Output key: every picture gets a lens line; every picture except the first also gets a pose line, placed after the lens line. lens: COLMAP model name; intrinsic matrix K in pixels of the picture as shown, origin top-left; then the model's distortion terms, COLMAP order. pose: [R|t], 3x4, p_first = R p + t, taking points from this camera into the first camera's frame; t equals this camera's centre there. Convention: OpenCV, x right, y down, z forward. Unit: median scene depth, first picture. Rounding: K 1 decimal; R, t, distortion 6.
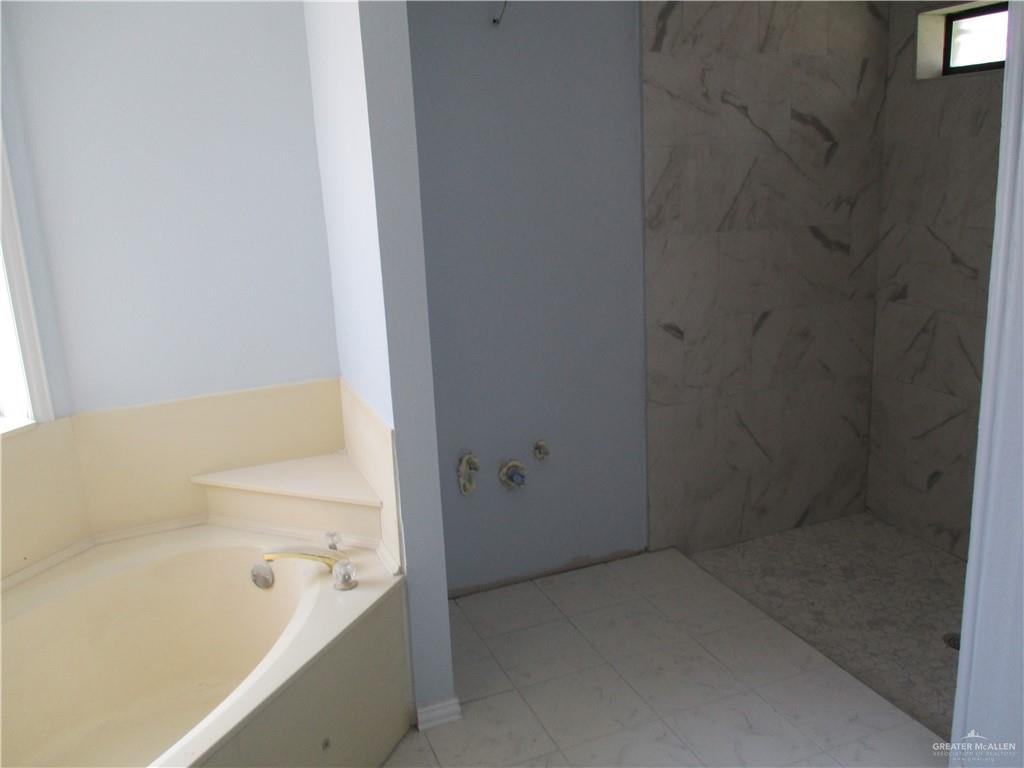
lens RADIAL K [[856.0, 0, 513.8], [0, 856.0, 387.3], [0, 0, 1]] dist [-0.020629, -0.002712]
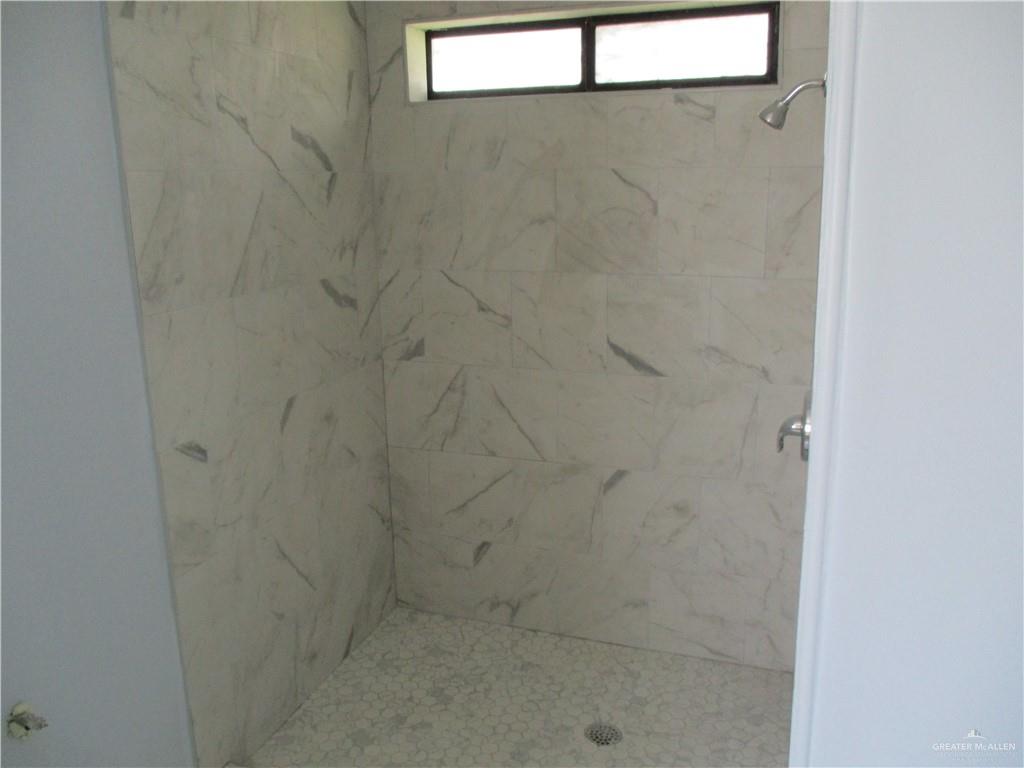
lens RADIAL K [[856.0, 0, 513.0], [0, 856.0, 373.1], [0, 0, 1]] dist [-0.020629, -0.002712]
pose [[0.662265, -0.140473, 0.735984, -0.120756], [0.180372, 0.983271, 0.025366, -0.096017], [-0.727235, 0.115952, 0.676523, 0.369129]]
